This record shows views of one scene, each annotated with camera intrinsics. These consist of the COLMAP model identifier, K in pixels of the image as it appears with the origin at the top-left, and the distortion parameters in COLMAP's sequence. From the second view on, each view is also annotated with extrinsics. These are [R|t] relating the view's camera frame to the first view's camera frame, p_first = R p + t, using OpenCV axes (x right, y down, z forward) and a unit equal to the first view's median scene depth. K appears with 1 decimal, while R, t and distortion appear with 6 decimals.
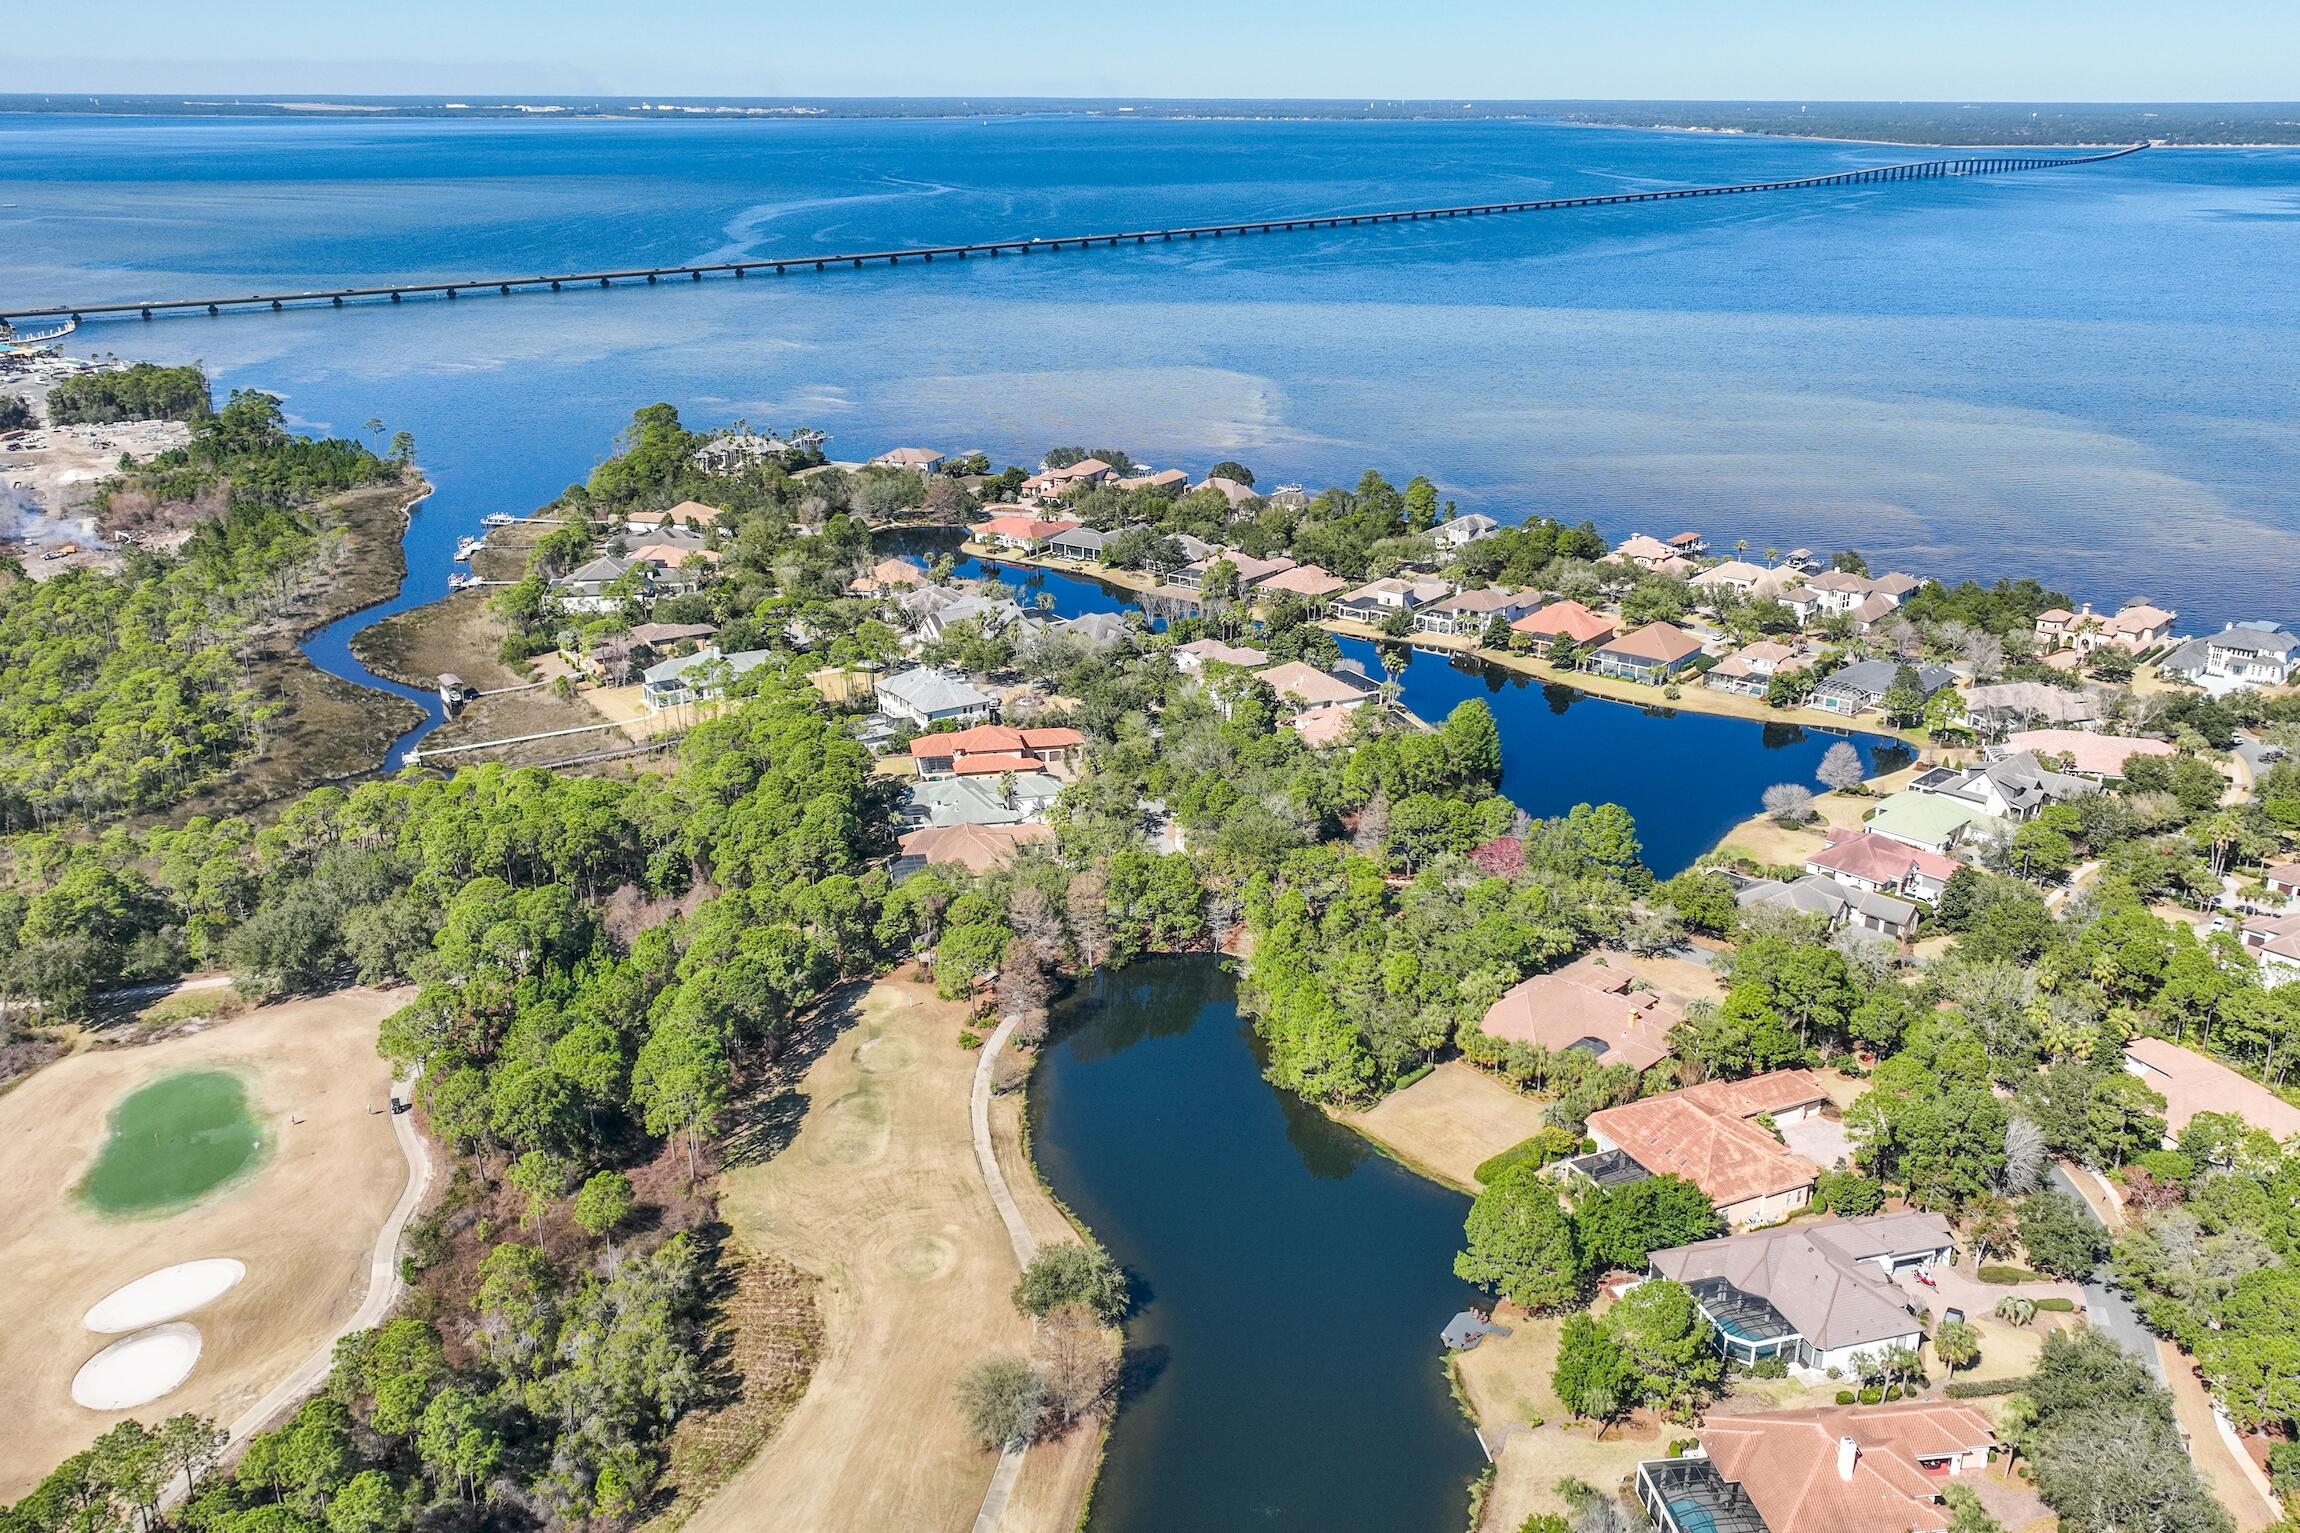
lens RADIAL K [[1926.3, 0, 1150.0], [0, 1926.3, 766.5], [0, 0, 1]] dist [0.005818, -0.003379]
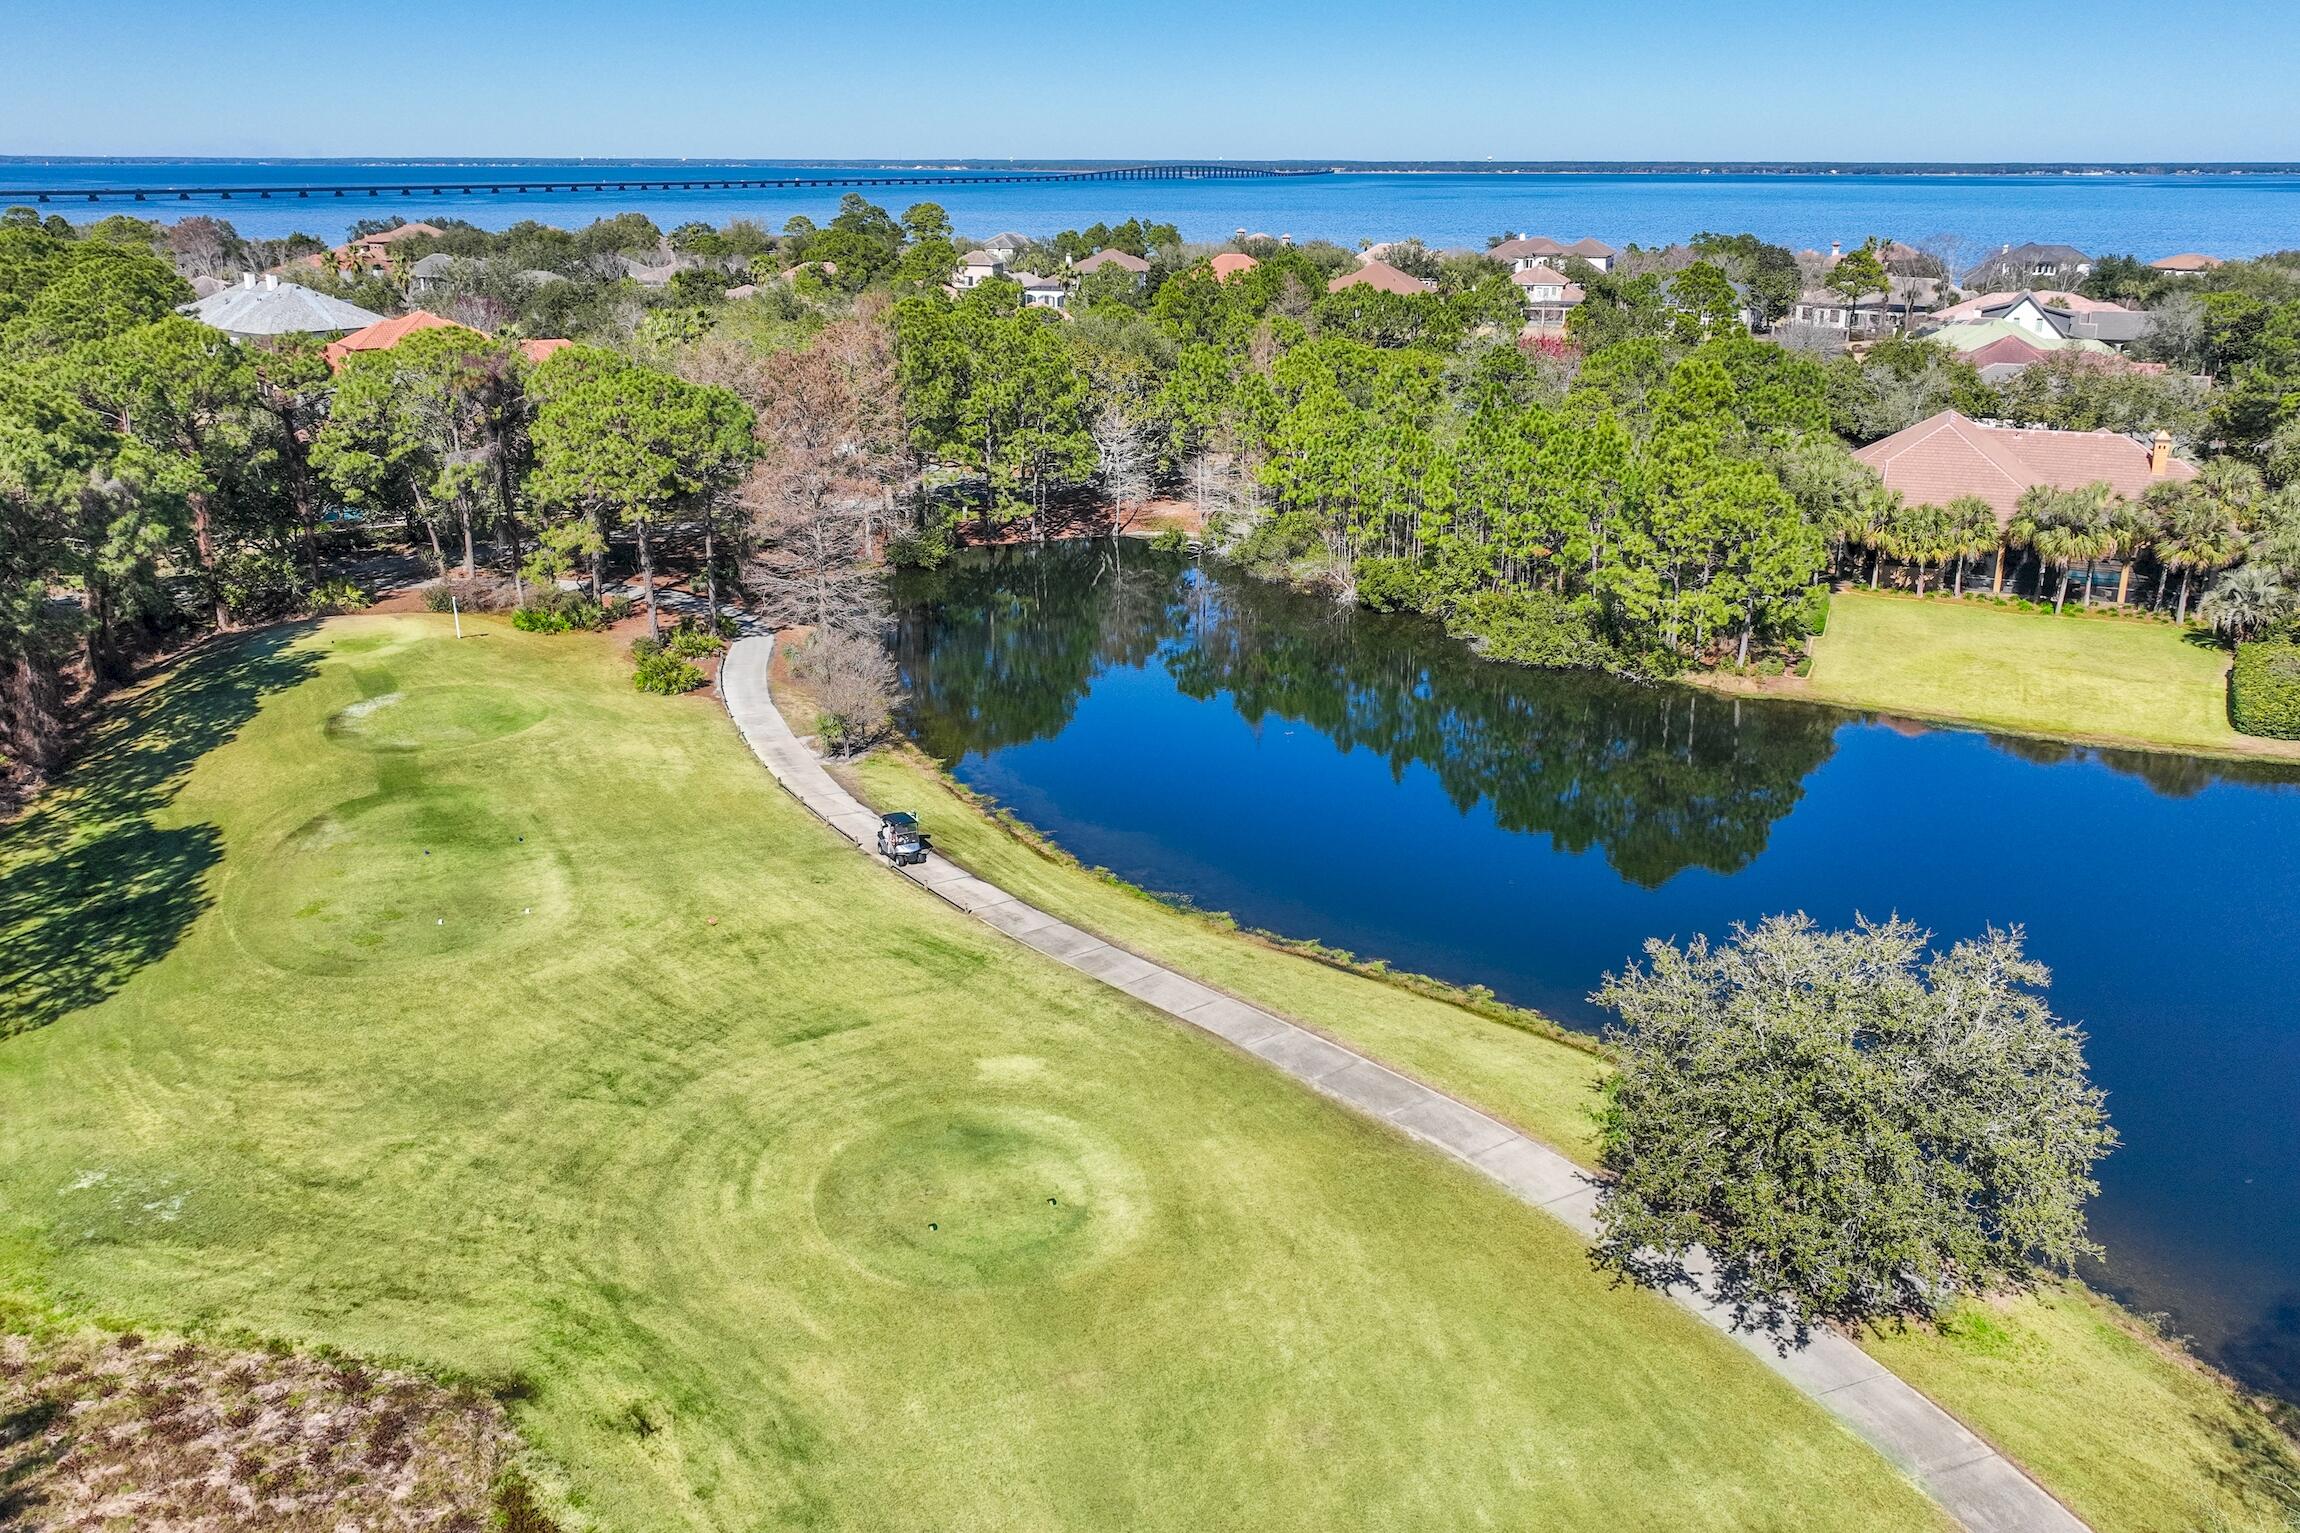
lens RADIAL K [[1926.3, 0, 1150.0], [0, 1926.3, 766.5], [0, 0, 1]] dist [0.005818, -0.003379]
pose [[0.925563, -0.114716, 0.360795, -0.141888], [0.127444, 0.991778, -0.011601, 0.173953], [-0.356497, 0.056718, 0.932573, 0.643450]]
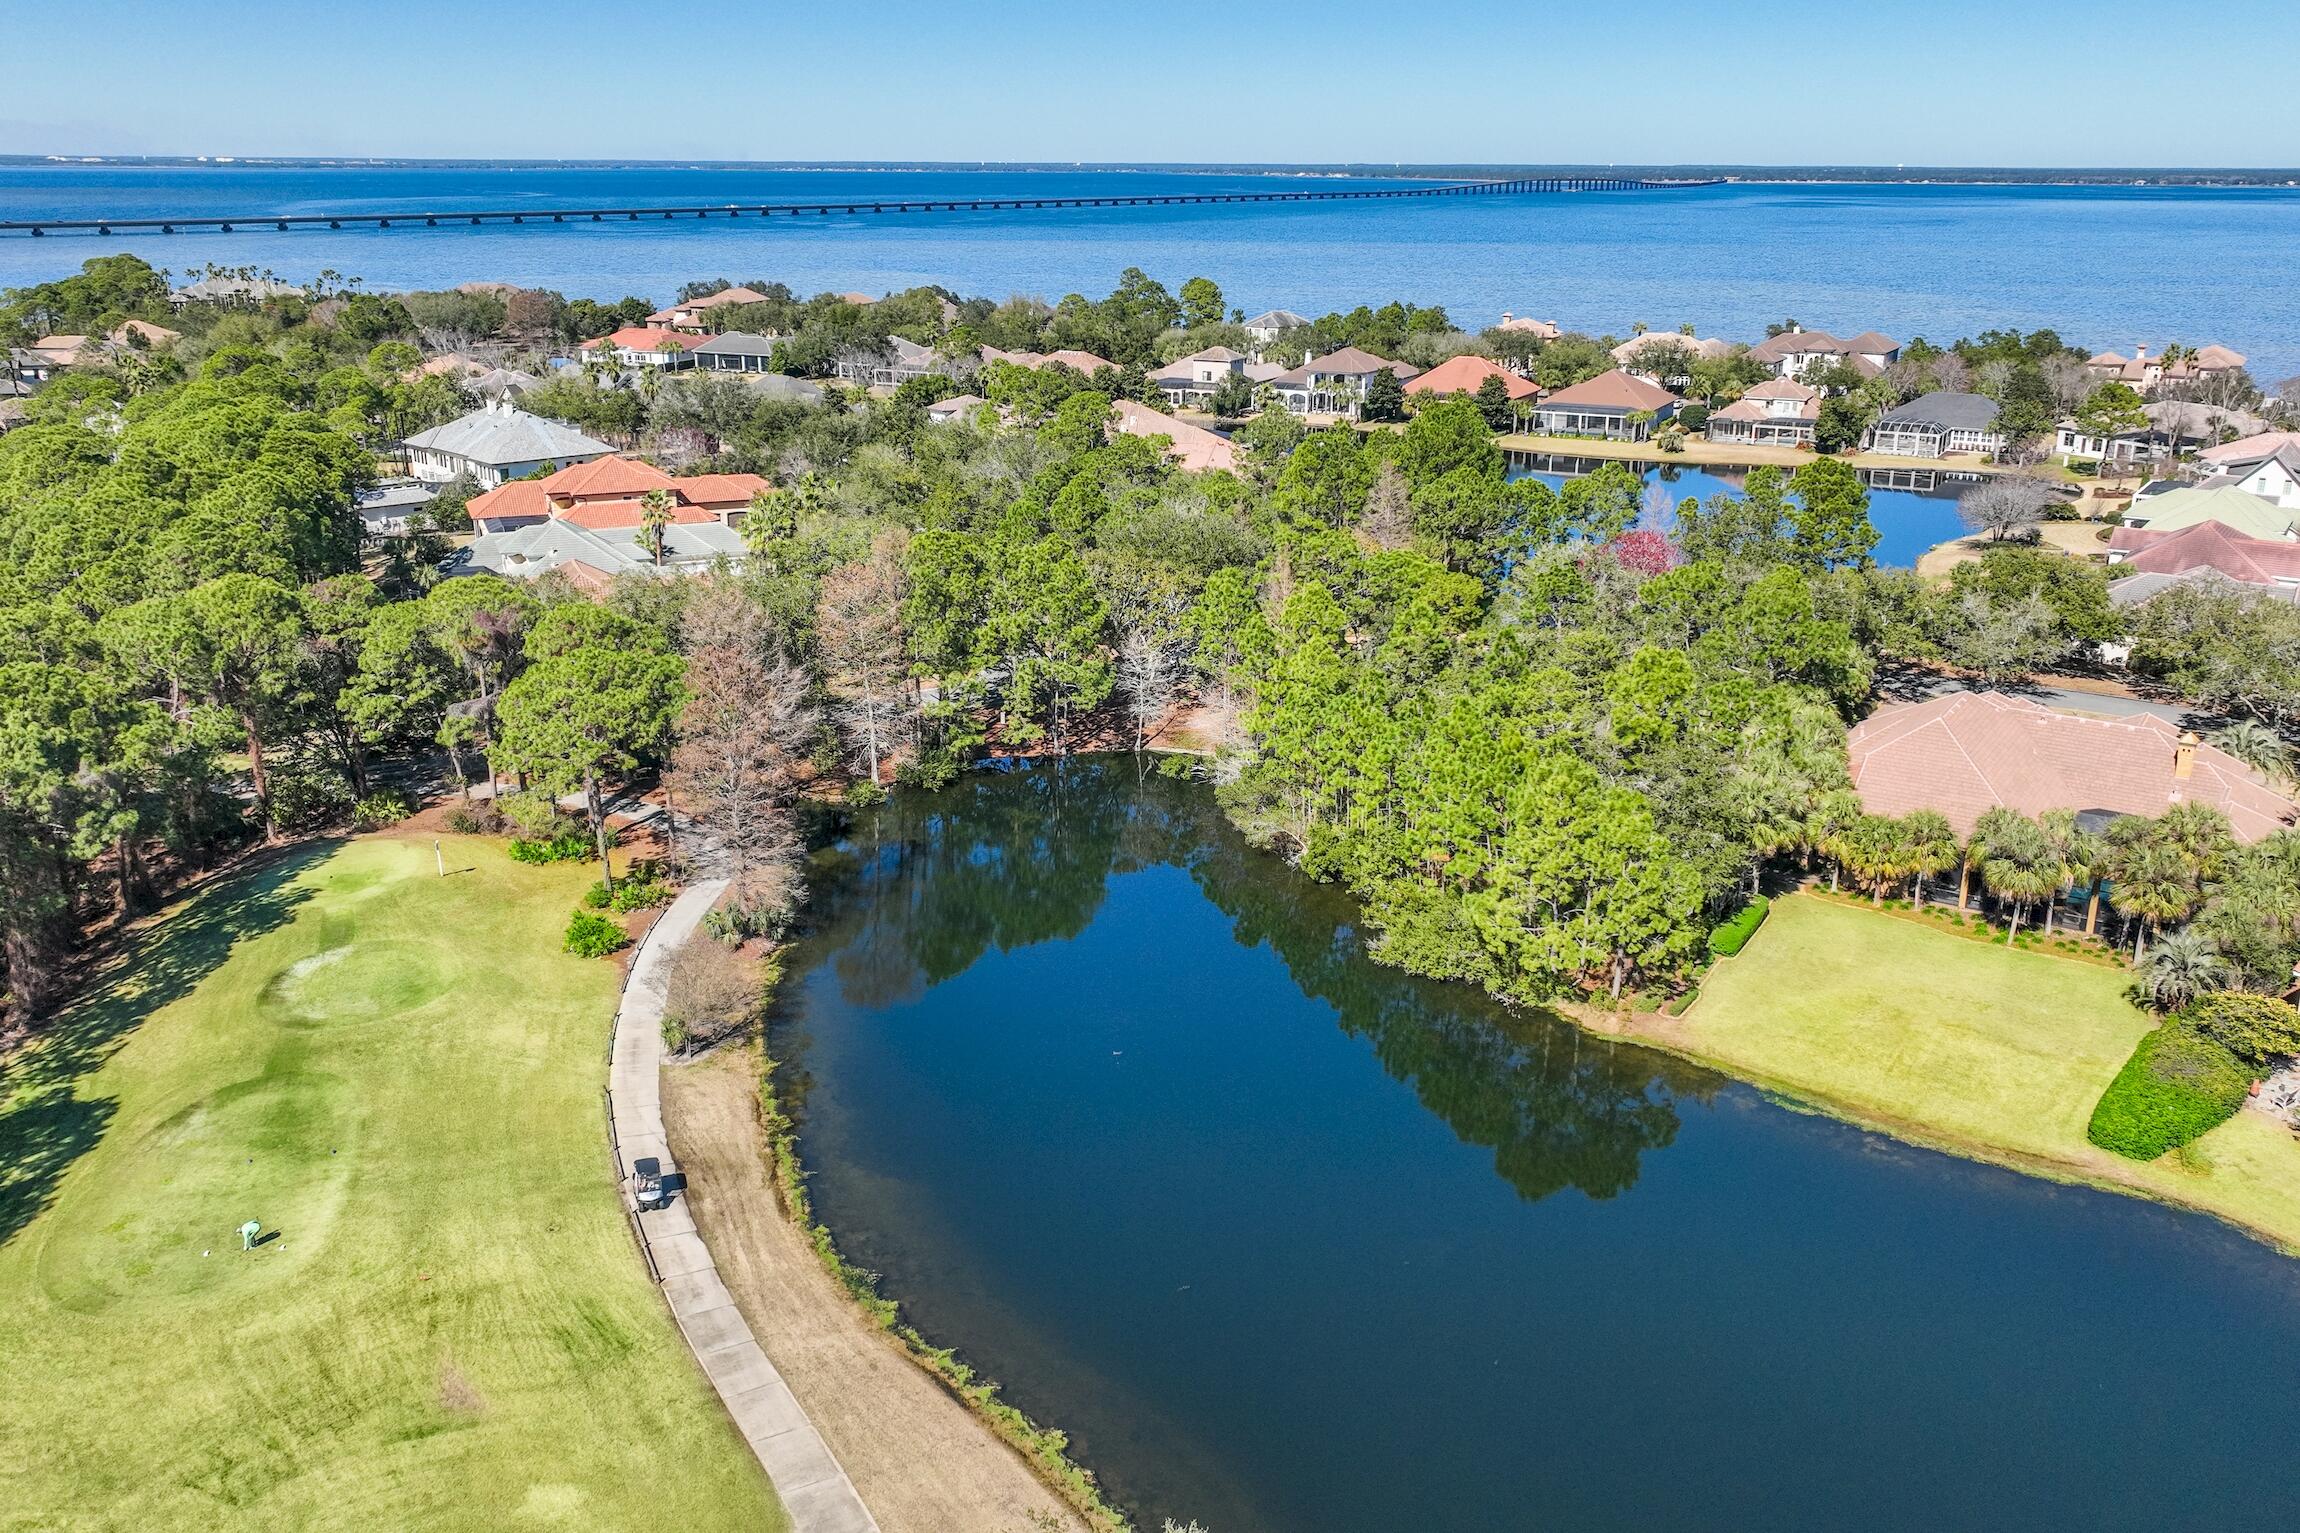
lens RADIAL K [[1919.8, 0, 1150.0], [0, 1919.8, 766.5], [0, 0, 1]] dist [0.000036, 0.001994]
pose [[0.981130, -0.056677, 0.184855, -0.054708], [0.062969, 0.997613, -0.028343, 0.126417], [-0.182807, 0.039448, 0.982357, 0.602514]]
